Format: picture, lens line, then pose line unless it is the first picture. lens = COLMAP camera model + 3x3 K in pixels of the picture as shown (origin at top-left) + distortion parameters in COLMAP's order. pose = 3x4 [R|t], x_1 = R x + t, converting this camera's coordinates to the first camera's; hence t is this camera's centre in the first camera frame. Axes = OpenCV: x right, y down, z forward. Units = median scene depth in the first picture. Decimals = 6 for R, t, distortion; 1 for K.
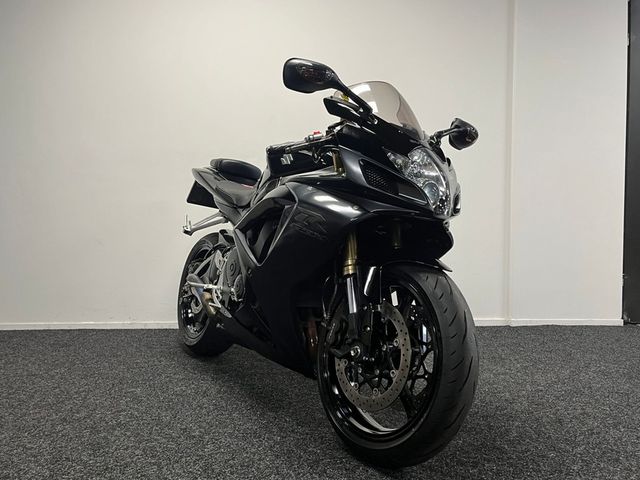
lens RADIAL K [[558.8, 0, 320.0], [0, 558.8, 240.0], [0, 0, 1]] dist [-0.002322, -0.000675]
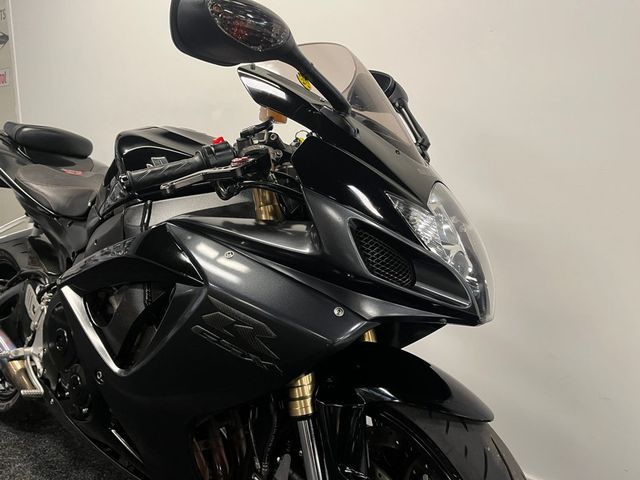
lens RADIAL K [[485.2, 0, 320.0], [0, 485.2, 240.0], [0, 0, 1]] dist [0.068750, -0.110642]
pose [[0.934057, -0.061439, 0.351800, -0.100394], [0.000824, 0.985459, 0.169914, -0.190382], [-0.357124, -0.158419, 0.920525, 0.577490]]
